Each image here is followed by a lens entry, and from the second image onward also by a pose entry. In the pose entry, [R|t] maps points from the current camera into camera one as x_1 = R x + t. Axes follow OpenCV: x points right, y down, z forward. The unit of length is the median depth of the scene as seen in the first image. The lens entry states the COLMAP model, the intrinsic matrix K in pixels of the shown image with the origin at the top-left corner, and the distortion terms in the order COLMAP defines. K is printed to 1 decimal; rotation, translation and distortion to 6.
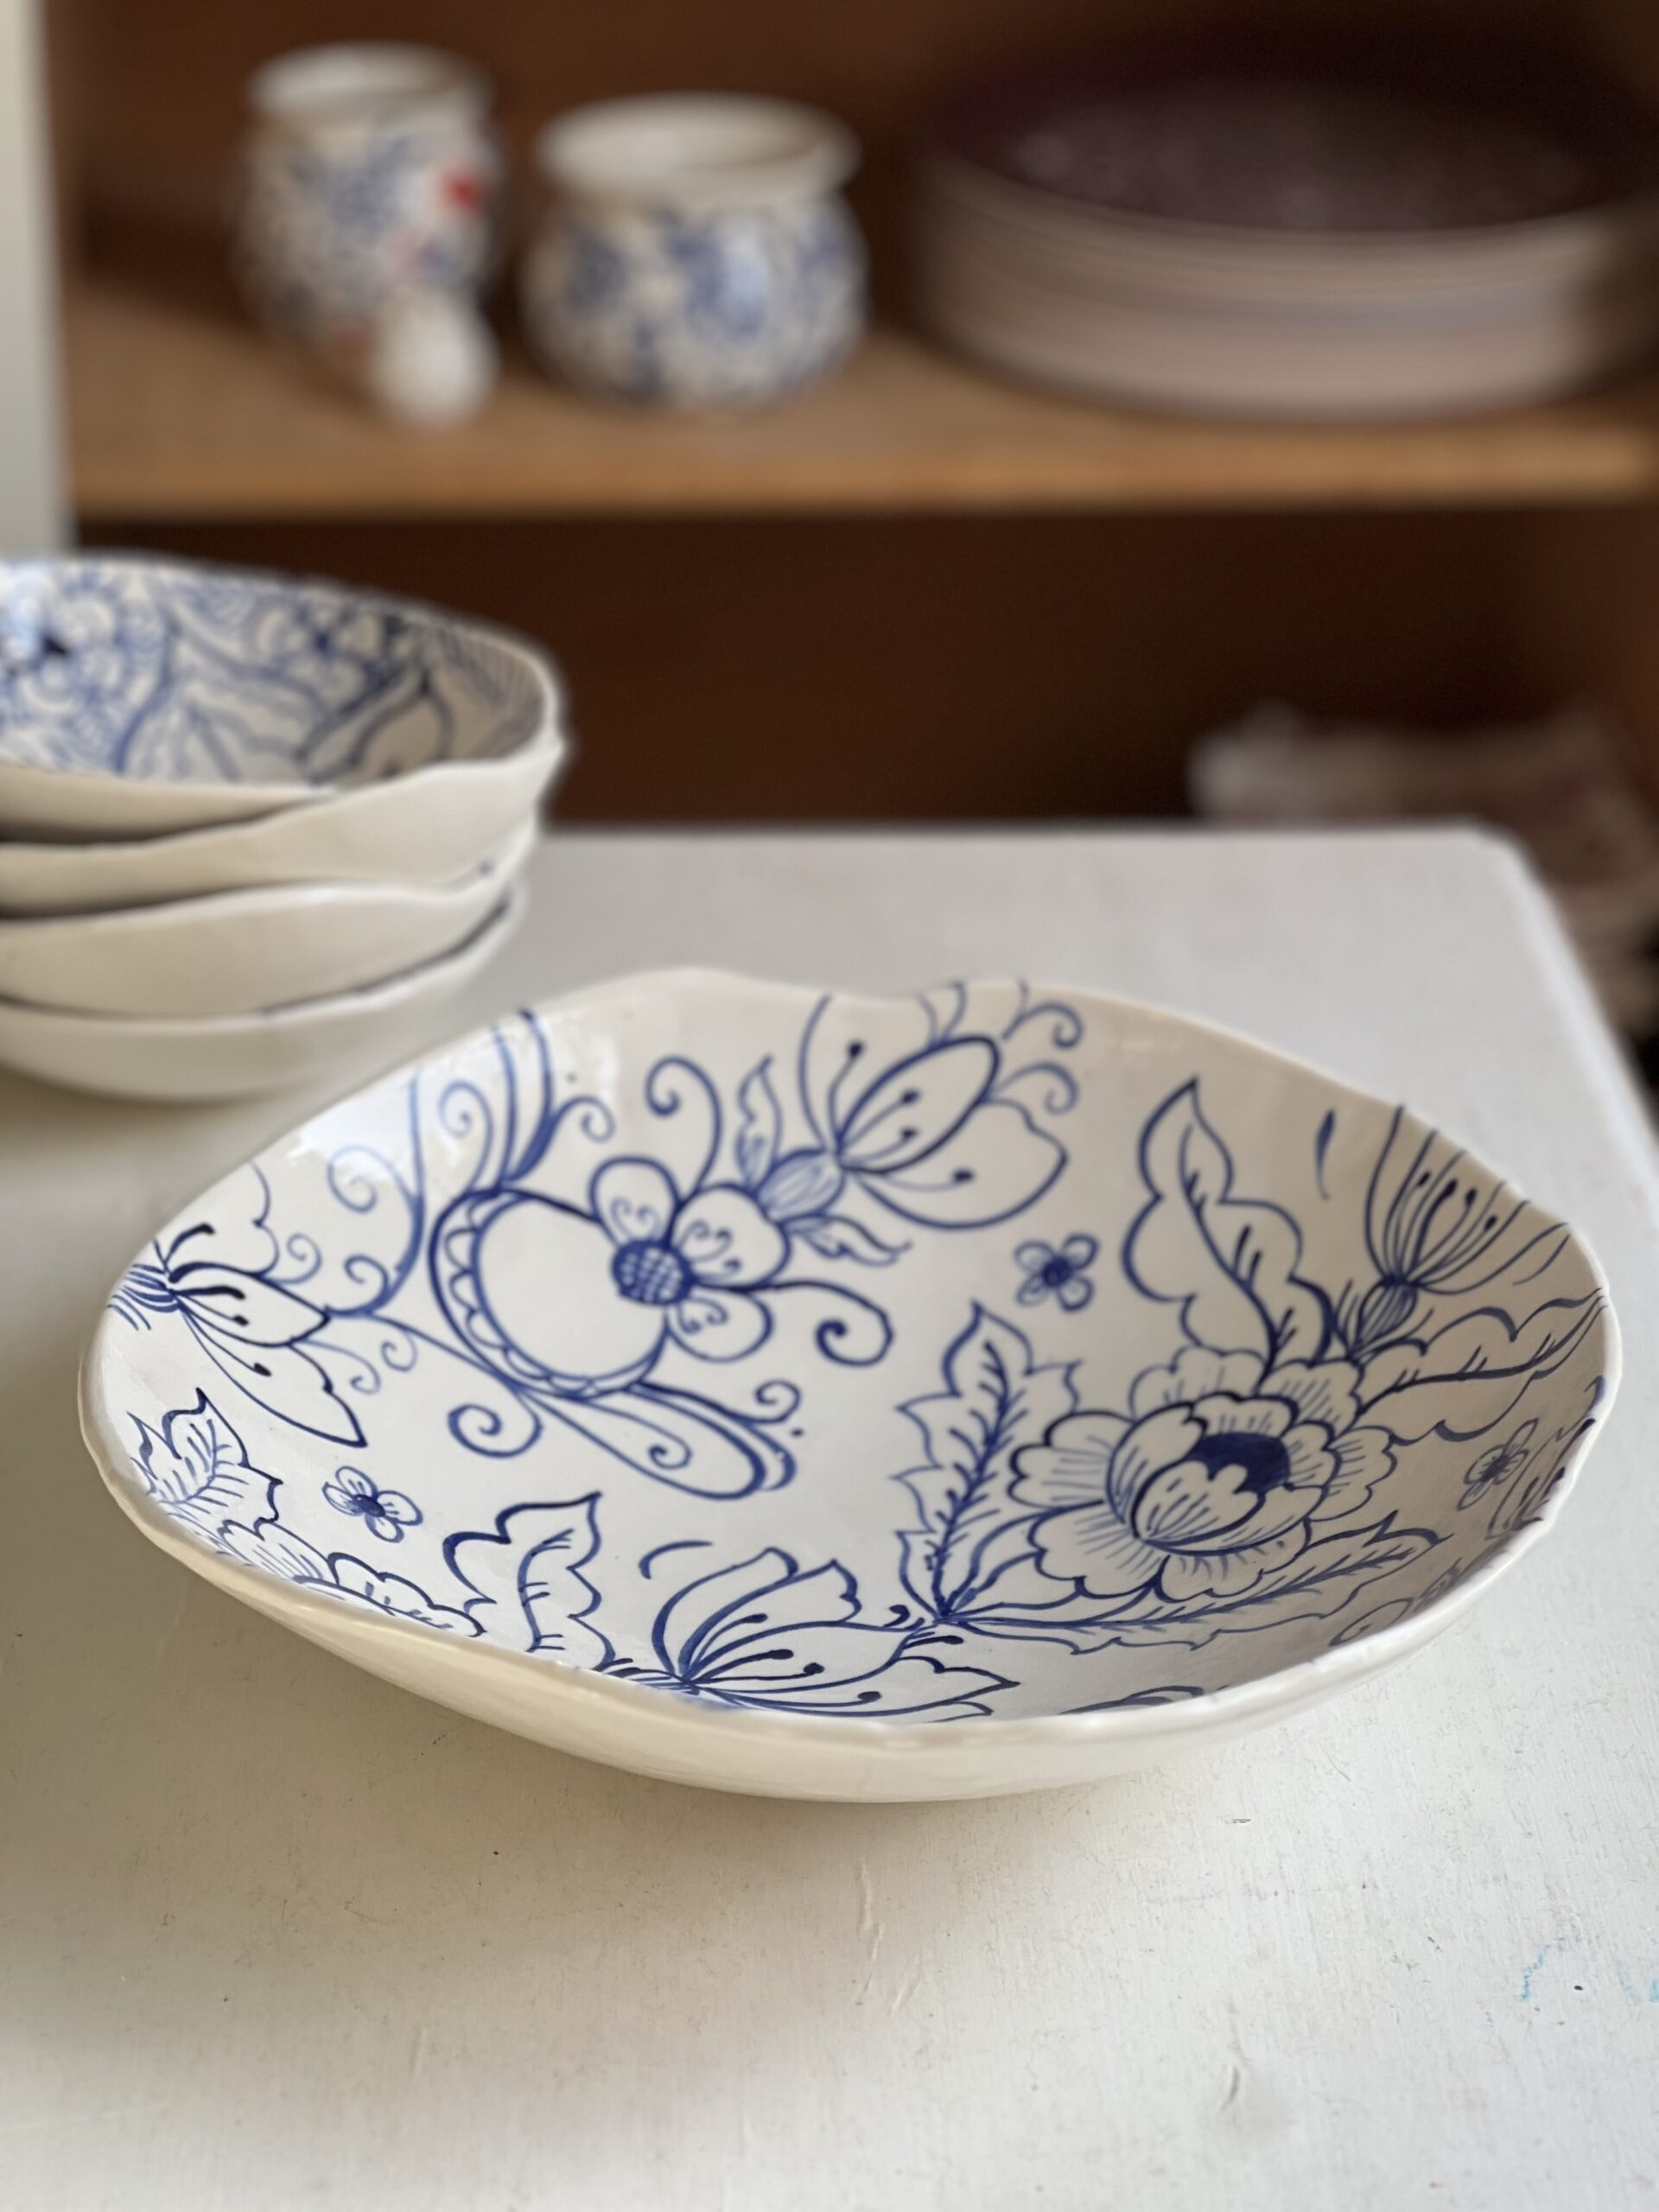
lens RADIAL K [[5251.6, 0, 843.2], [0, 5251.6, 1100.3], [0, 0, 1]] dist [0.098278, 0.000000]
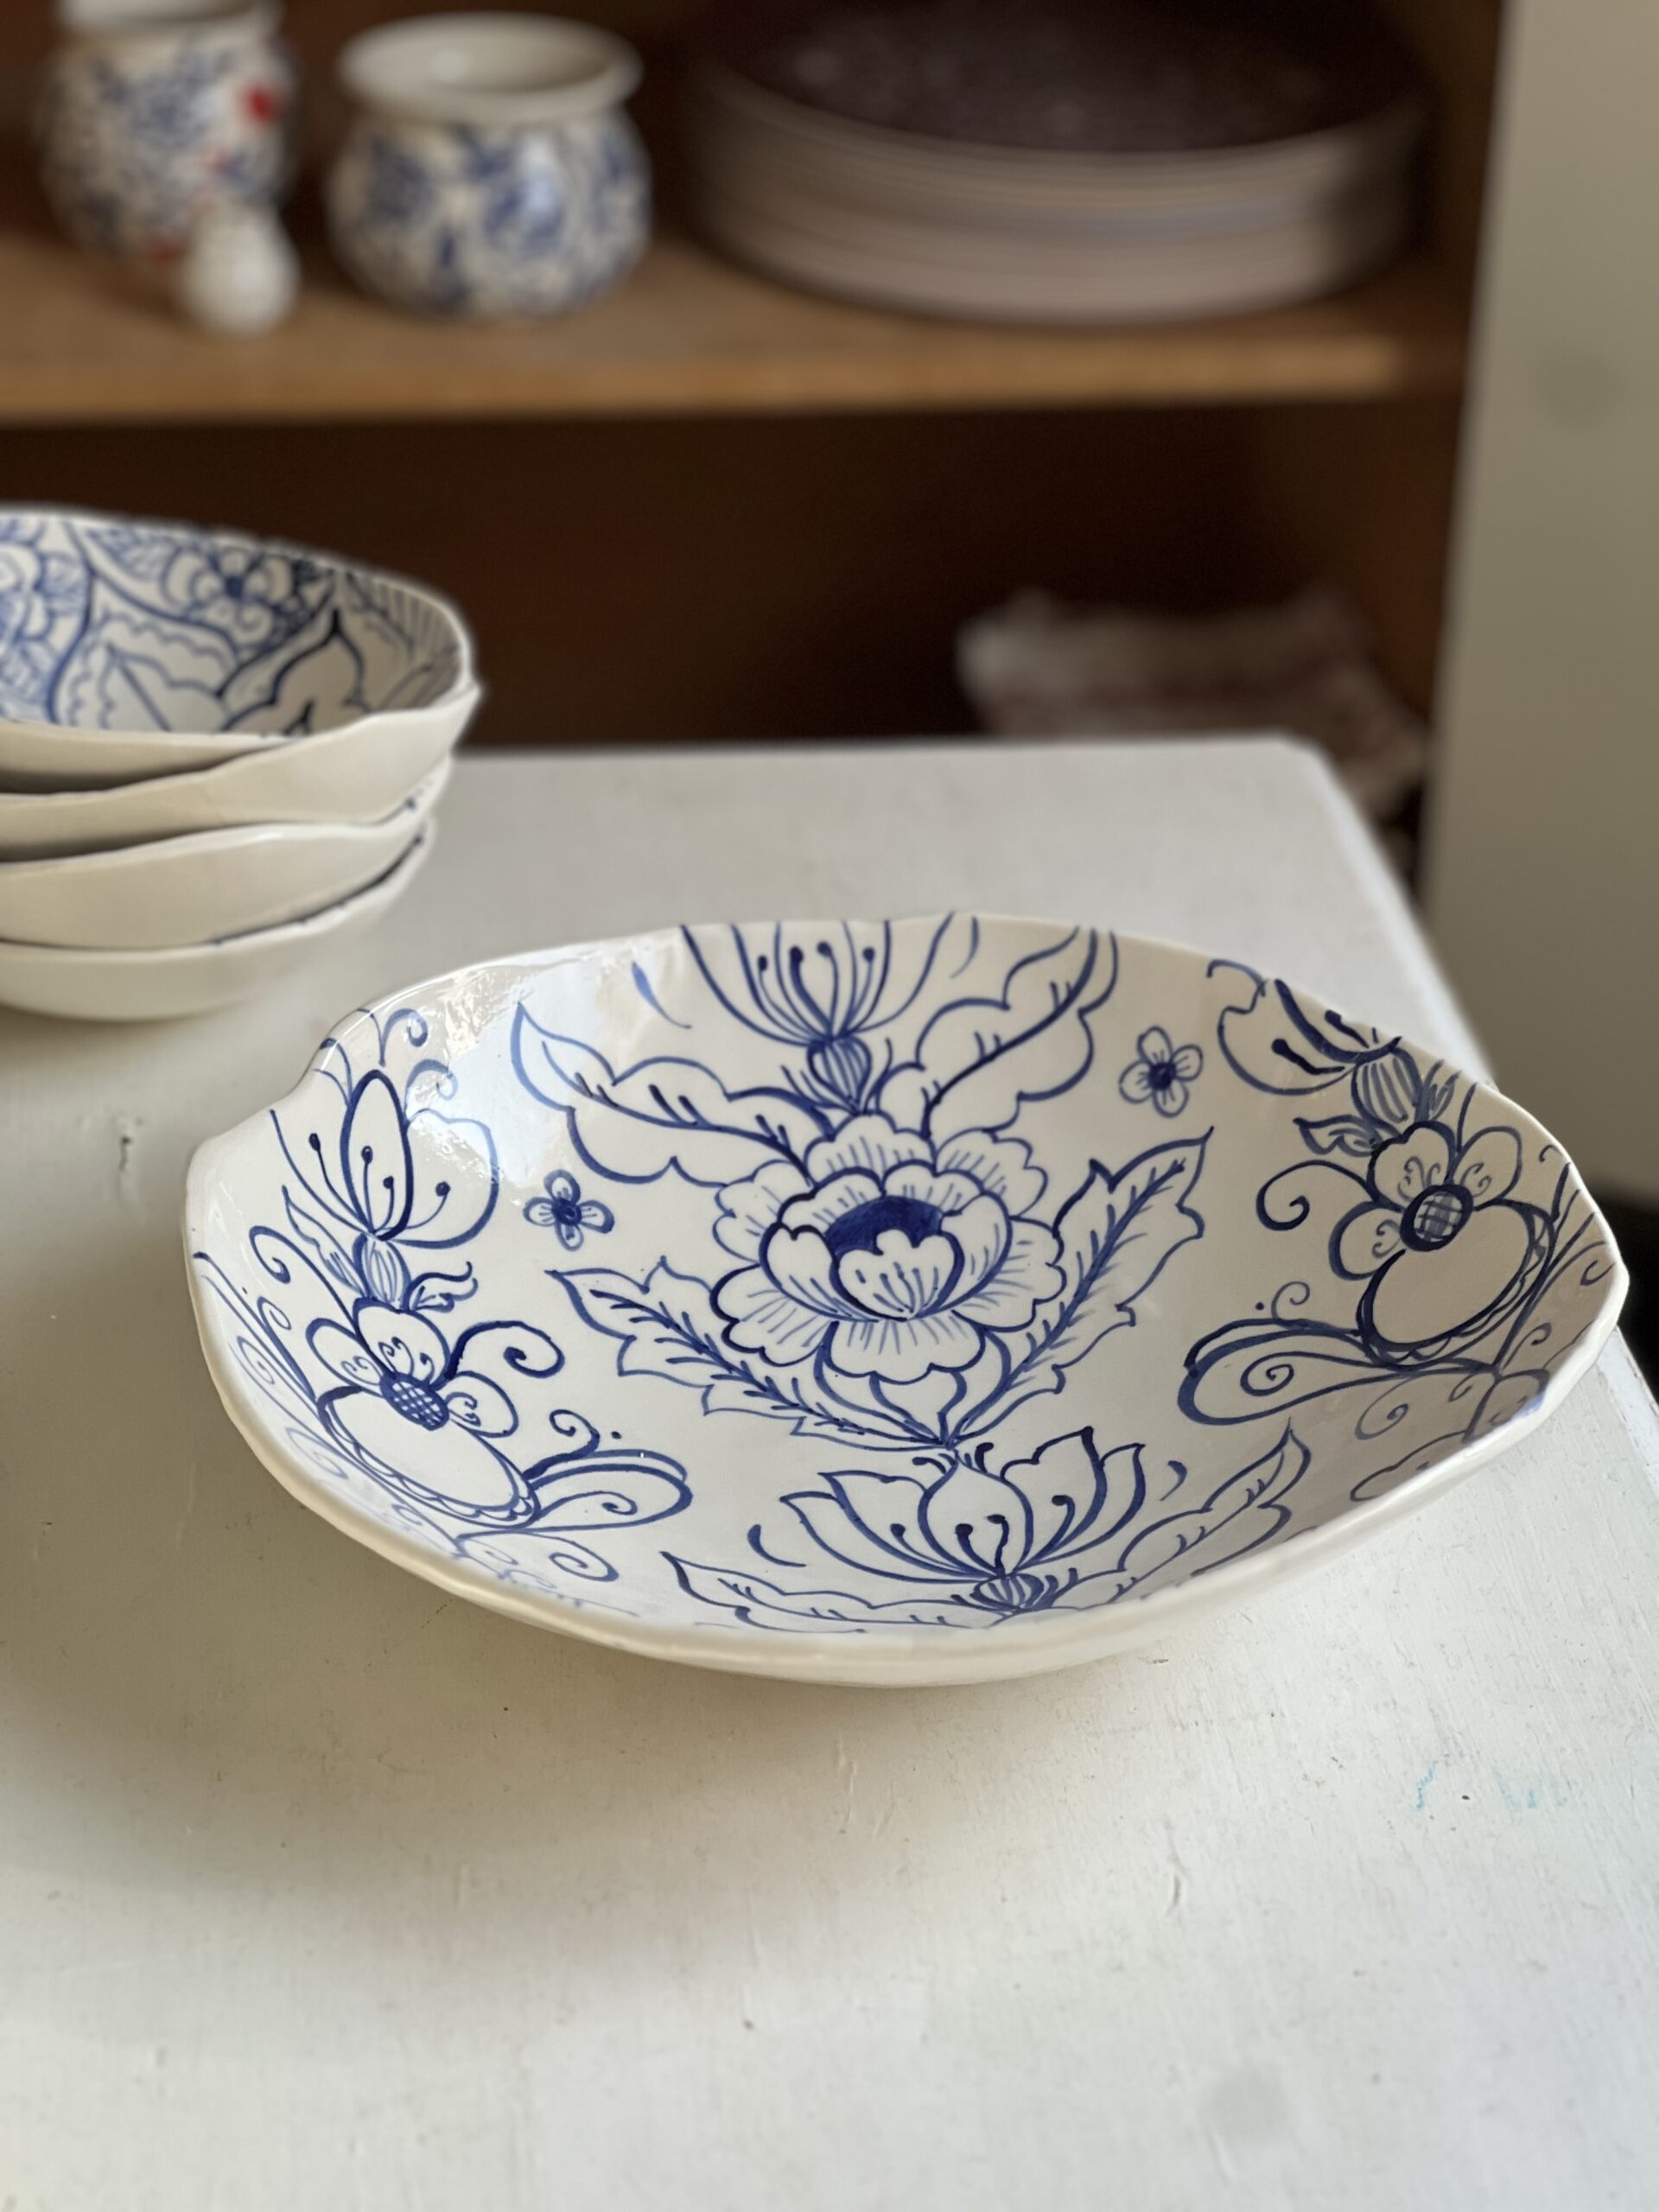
lens RADIAL K [[5251.6, 0, 840.9], [0, 5251.6, 1112.2], [0, 0, 1]] dist [0.098278, 0.000000]
pose [[0.337075, -0.456971, 0.823139, -0.847248], [0.386923, 0.864296, 0.321376, -0.320578], [-0.858295, 0.210164, 0.468145, 0.453899]]
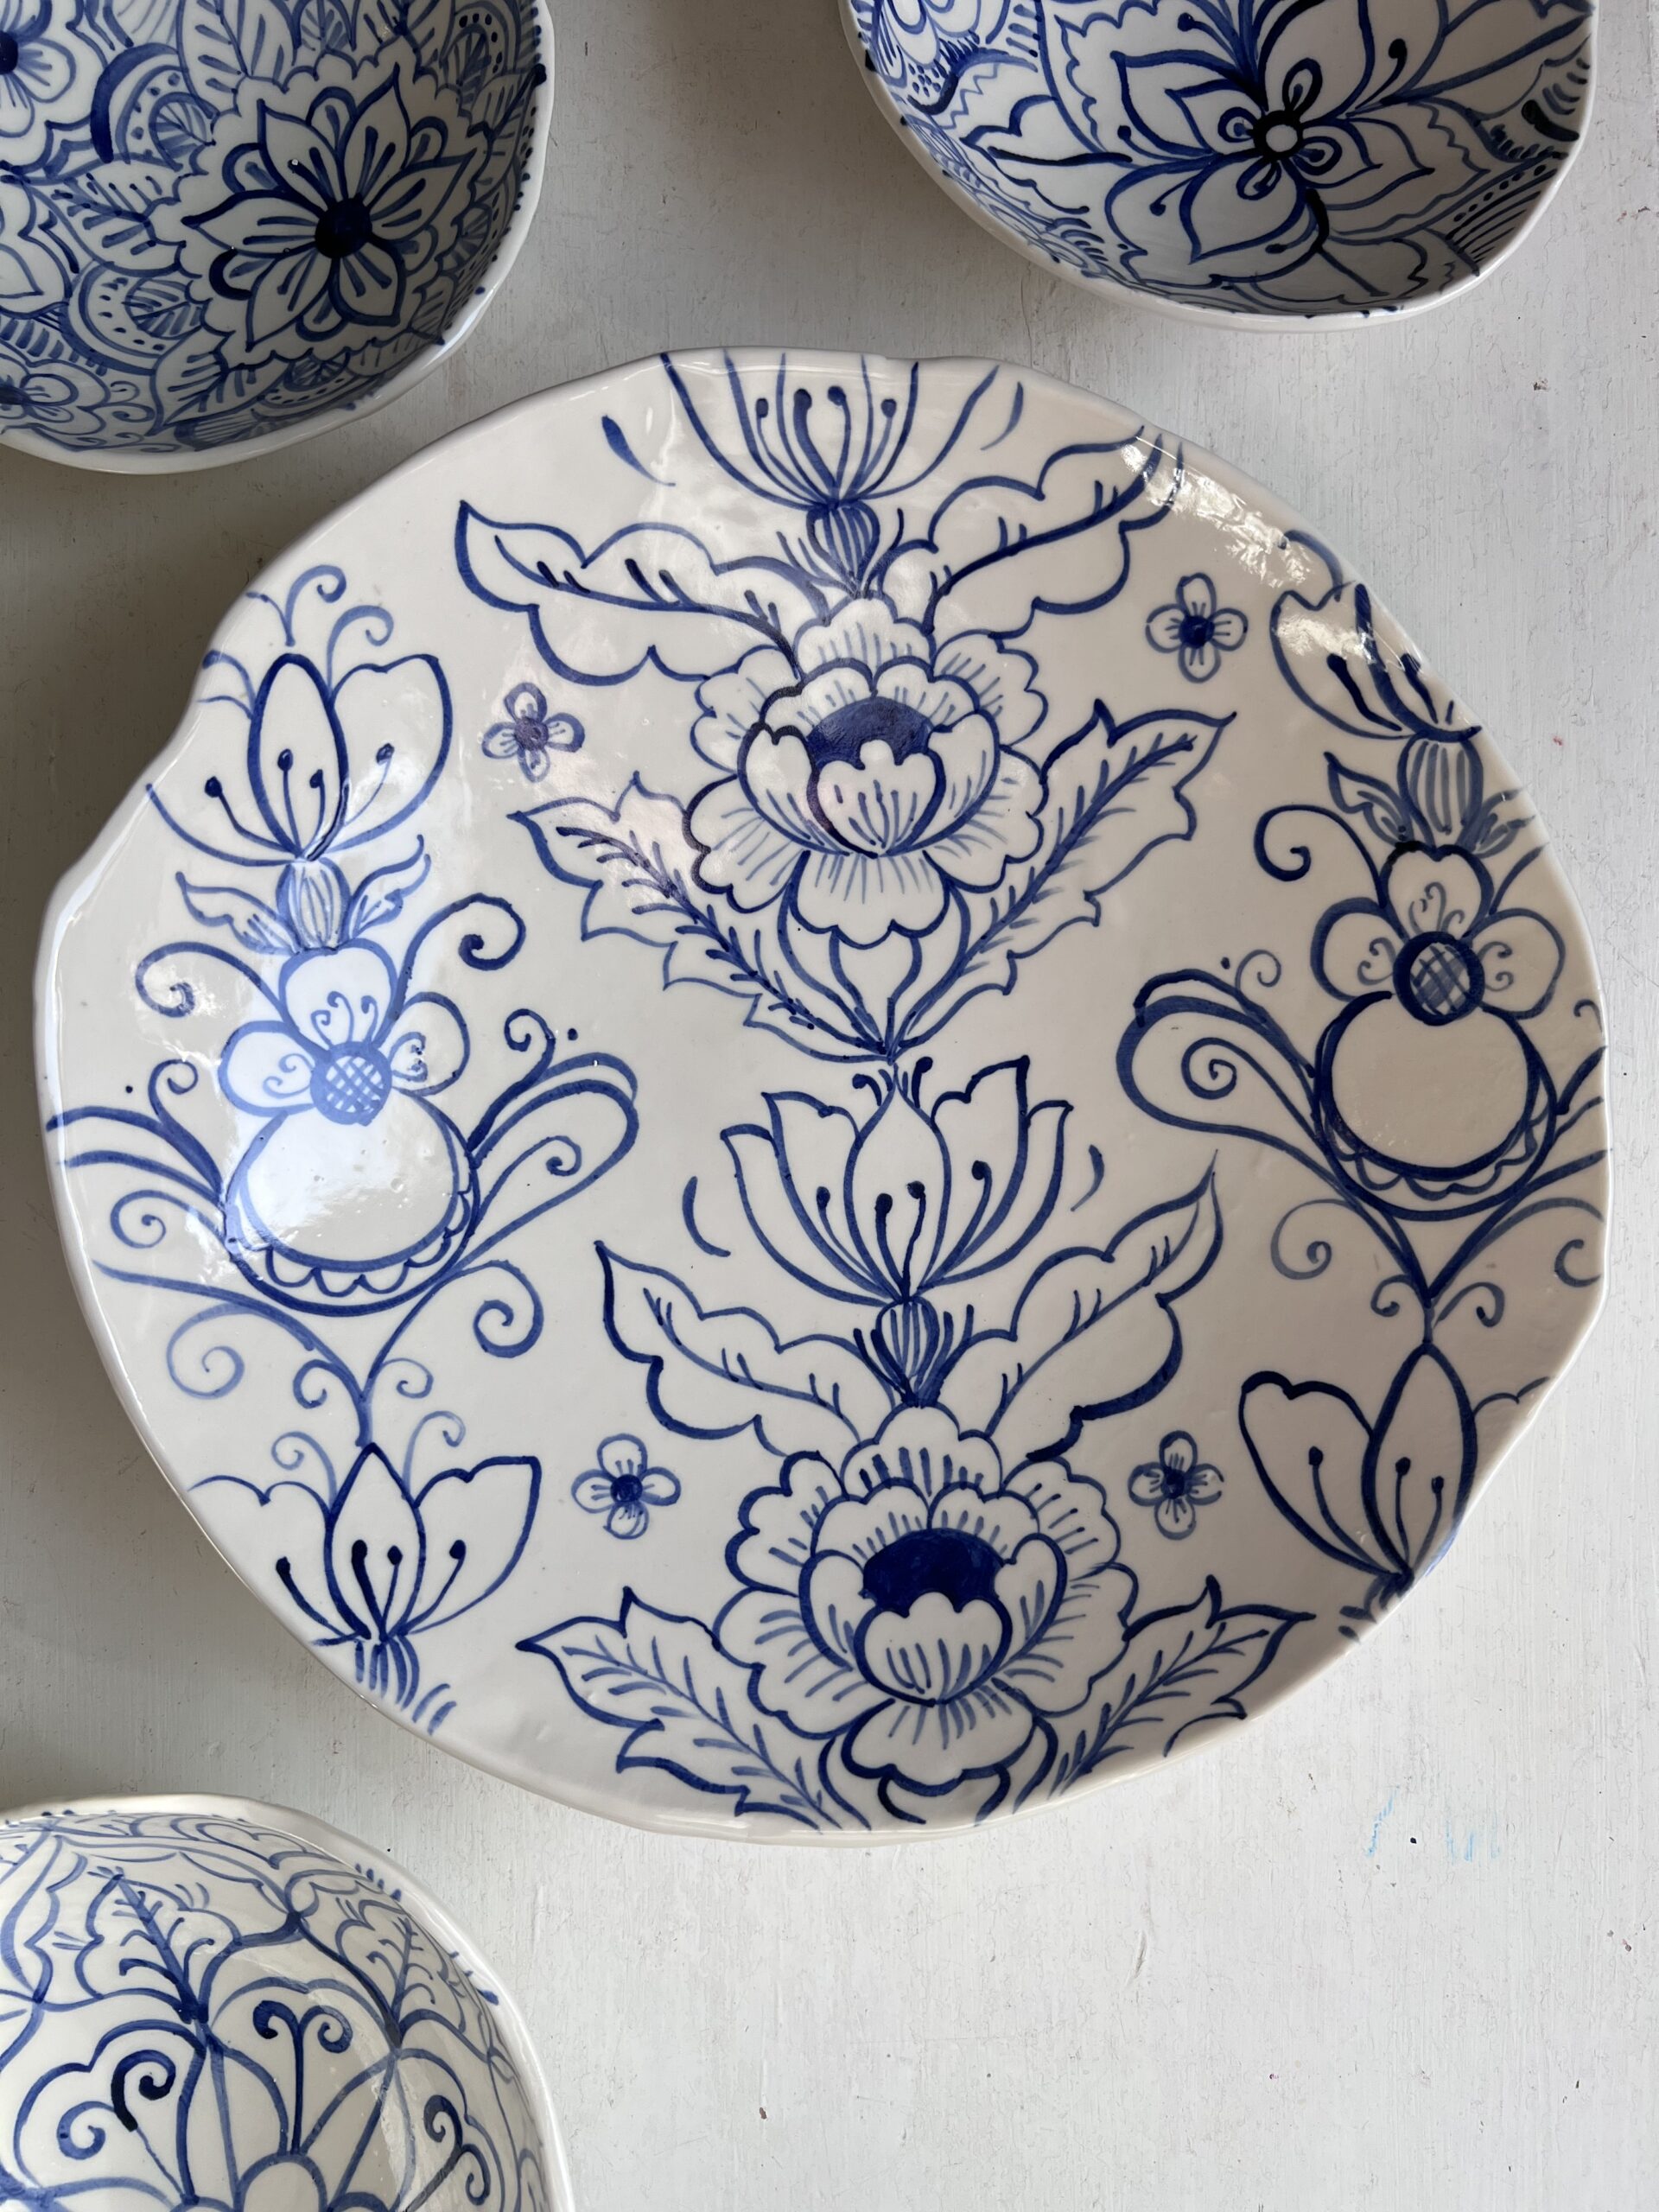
lens RADIAL K [[1627.4, 0, 830.2], [0, 1627.4, 1120.2], [0, 0, 1]] dist [0.023884, -0.047891]
pose [[0.451891, -0.891957, 0.014389, -0.005172], [0.379429, 0.206778, 0.901818, -0.224118], [-0.807359, -0.402064, 0.431876, 0.808492]]
